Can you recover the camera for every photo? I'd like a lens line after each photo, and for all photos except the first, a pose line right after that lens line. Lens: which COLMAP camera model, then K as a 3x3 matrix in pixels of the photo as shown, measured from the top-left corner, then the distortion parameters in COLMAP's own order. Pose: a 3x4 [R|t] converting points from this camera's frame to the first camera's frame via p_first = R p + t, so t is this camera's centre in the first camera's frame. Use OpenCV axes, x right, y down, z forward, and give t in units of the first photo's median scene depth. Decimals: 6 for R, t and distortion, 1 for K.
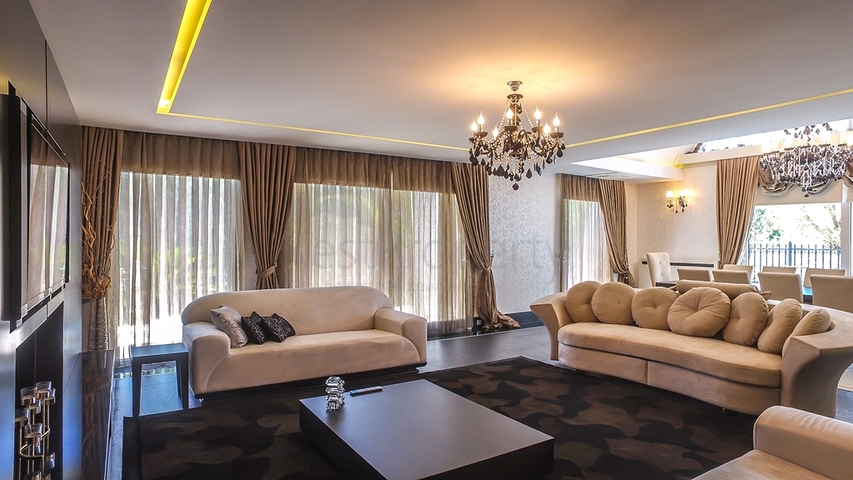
lens RADIAL K [[495.6, 0, 426.5], [0, 495.6, 240.0], [0, 0, 1]] dist [-0.112602, 0.071656]
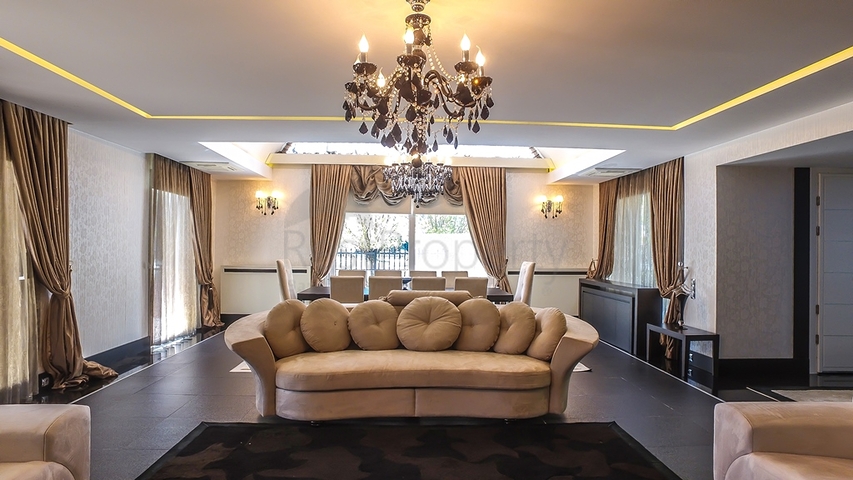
lens RADIAL K [[495.6, 0, 426.5], [0, 495.6, 240.0], [0, 0, 1]] dist [-0.112602, 0.071656]
pose [[0.498852, 0.011938, 0.866605, -0.166578], [-0.007687, 0.999927, -0.009350, -0.002459], [-0.866653, -0.001997, 0.498908, 0.323574]]
